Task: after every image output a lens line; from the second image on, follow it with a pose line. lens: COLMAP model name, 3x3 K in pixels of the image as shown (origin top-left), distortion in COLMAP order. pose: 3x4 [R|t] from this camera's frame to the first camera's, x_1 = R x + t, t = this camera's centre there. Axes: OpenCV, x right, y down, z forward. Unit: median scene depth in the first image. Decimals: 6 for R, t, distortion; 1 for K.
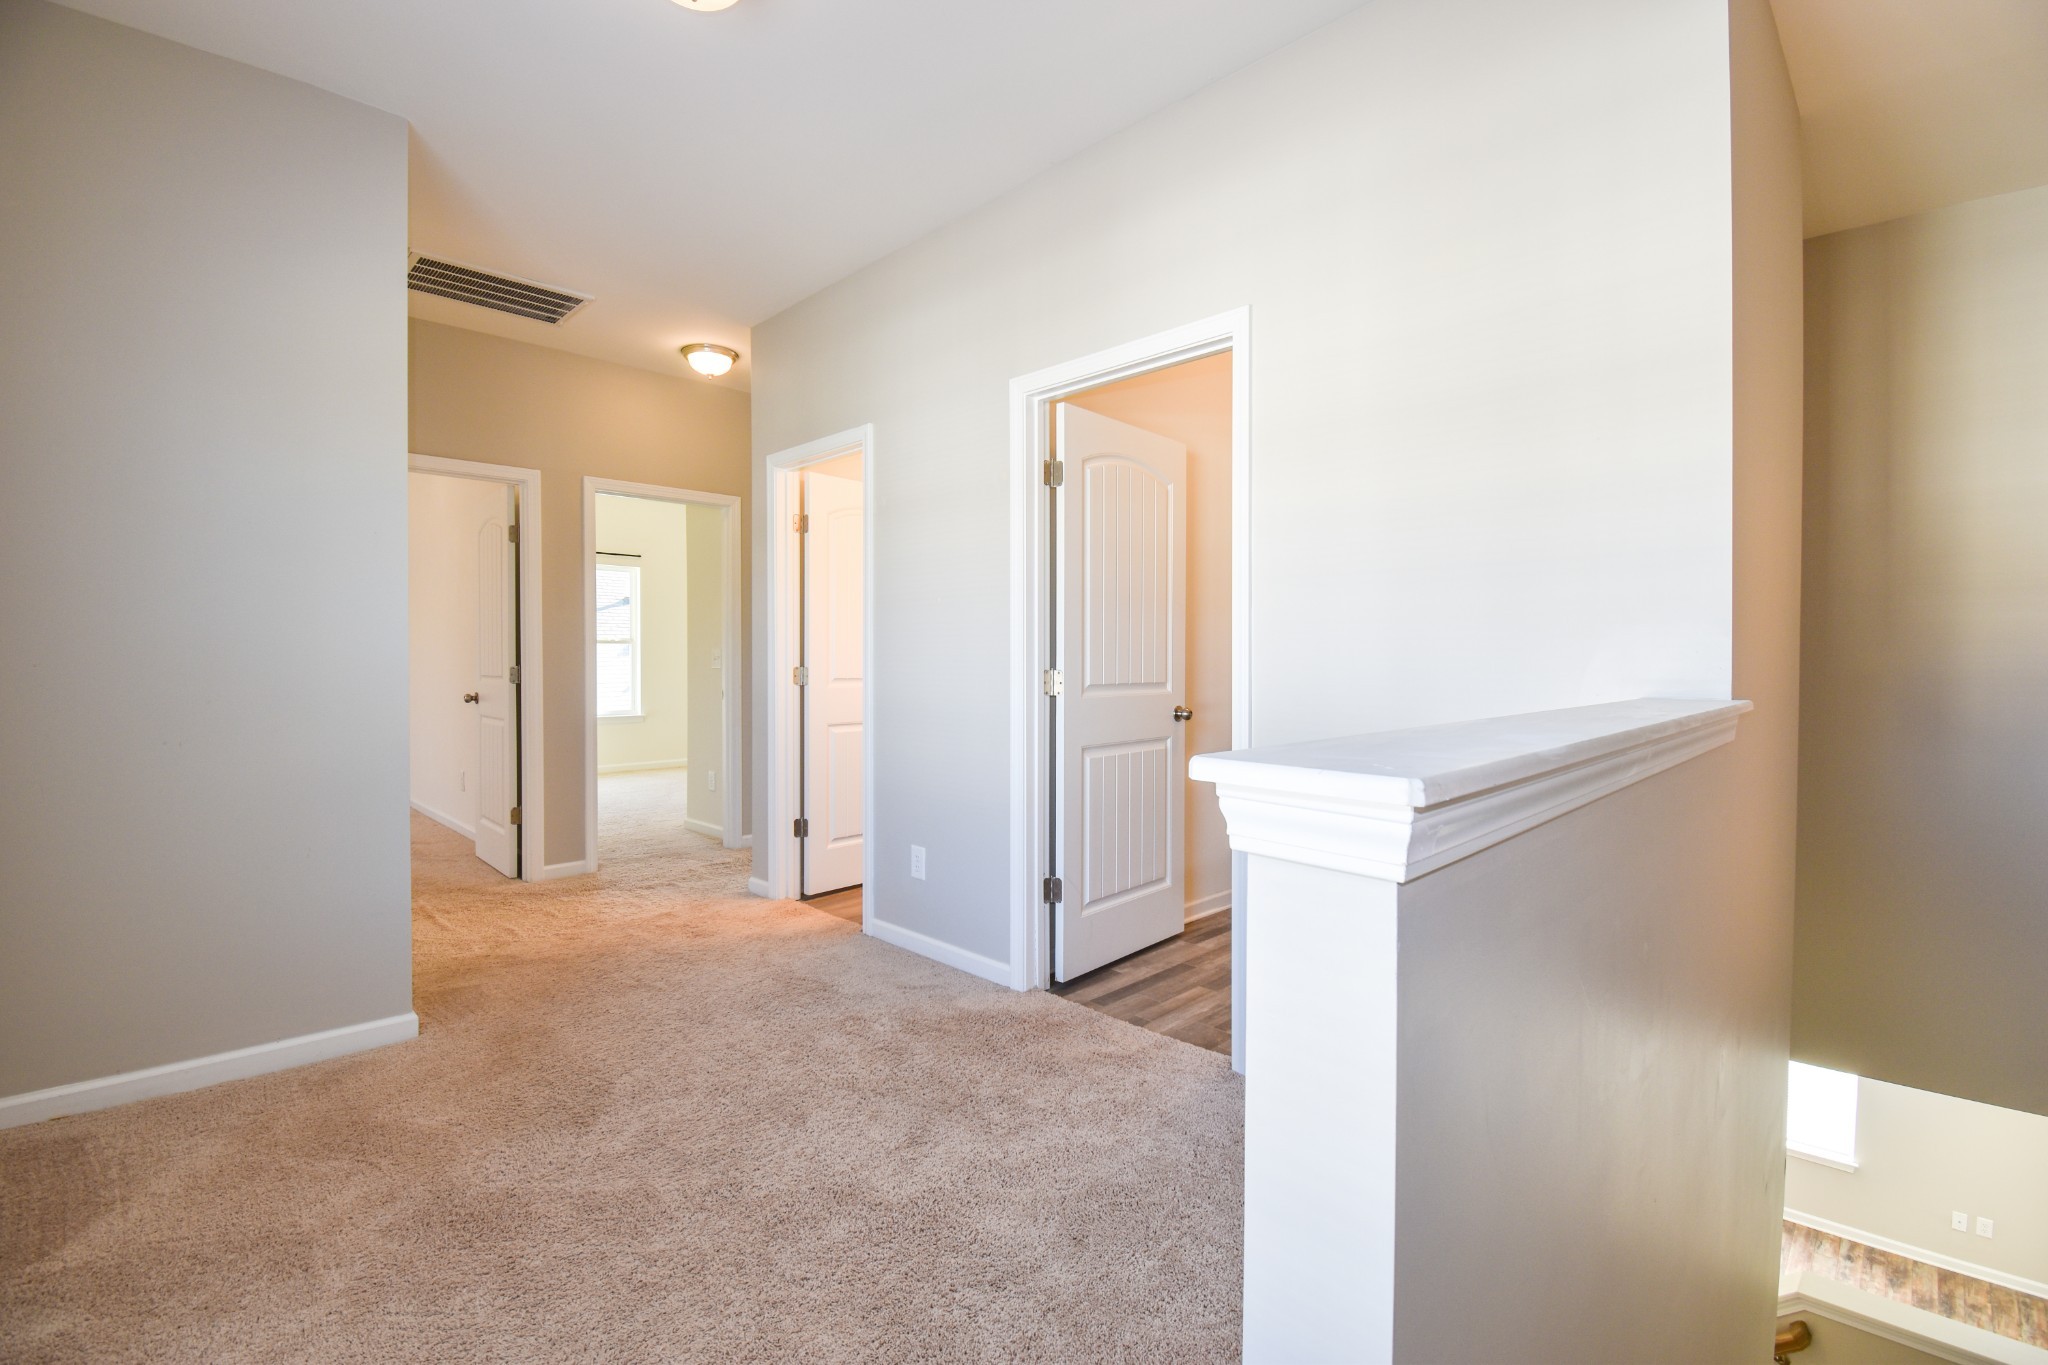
lens RADIAL K [[897.0, 0, 1062.4], [0, 897.0, 666.1], [0, 0, 1]] dist [-0.016804, -0.008399]
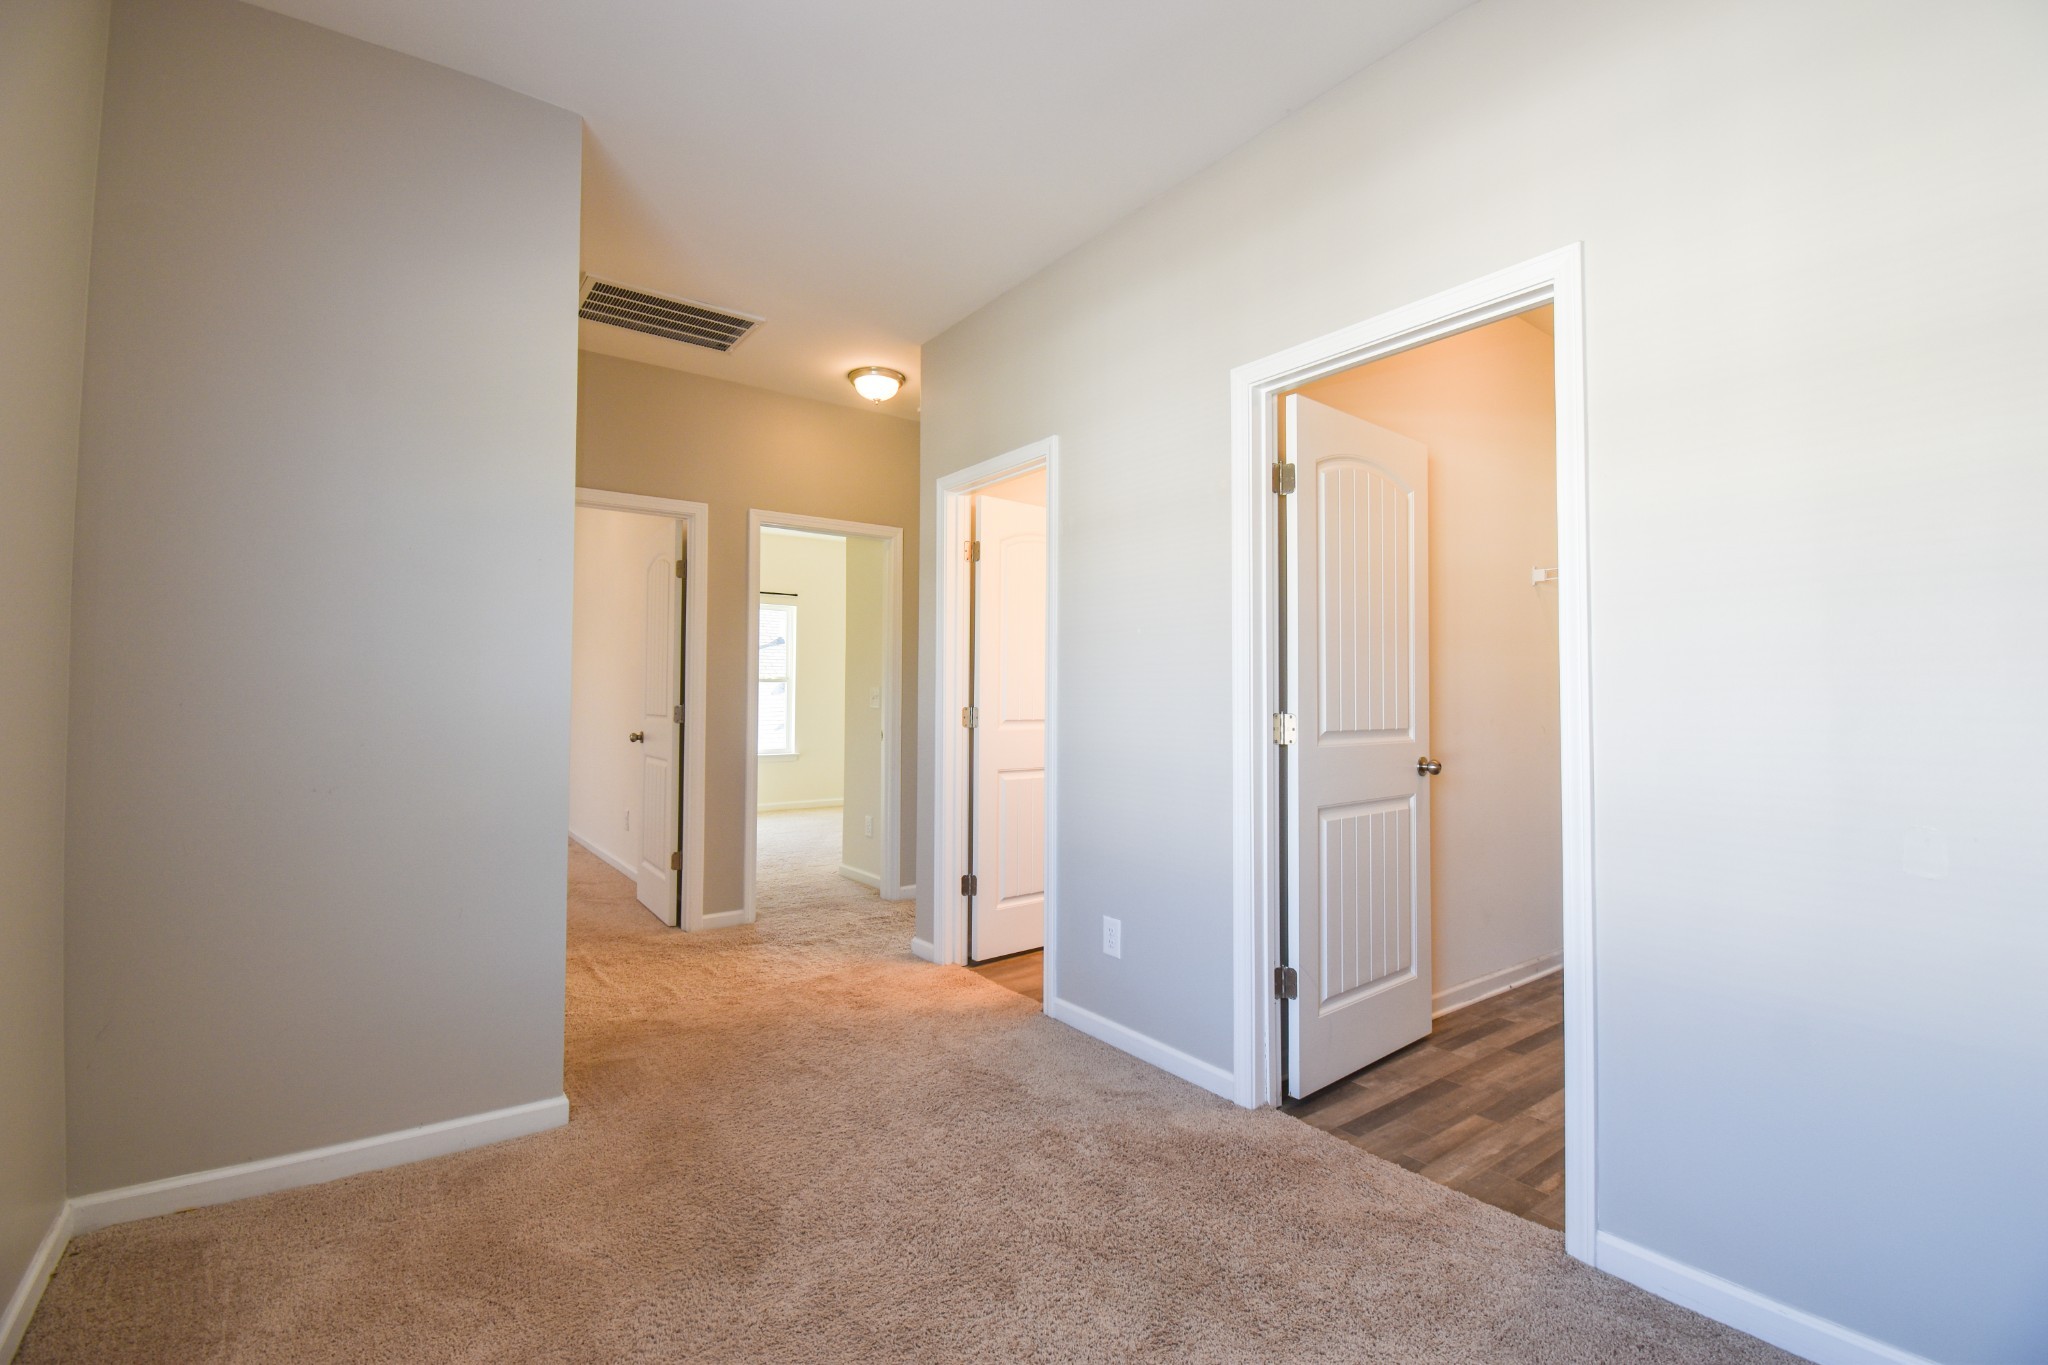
lens RADIAL K [[897.0, 0, 1053.5], [0, 897.0, 665.8], [0, 0, 1]] dist [-0.016804, -0.008399]
pose [[0.988203, -0.001889, -0.153140, -0.088568], [-0.004879, 0.999028, -0.043806, -0.002416], [0.153073, 0.044036, 0.987233, 0.140306]]
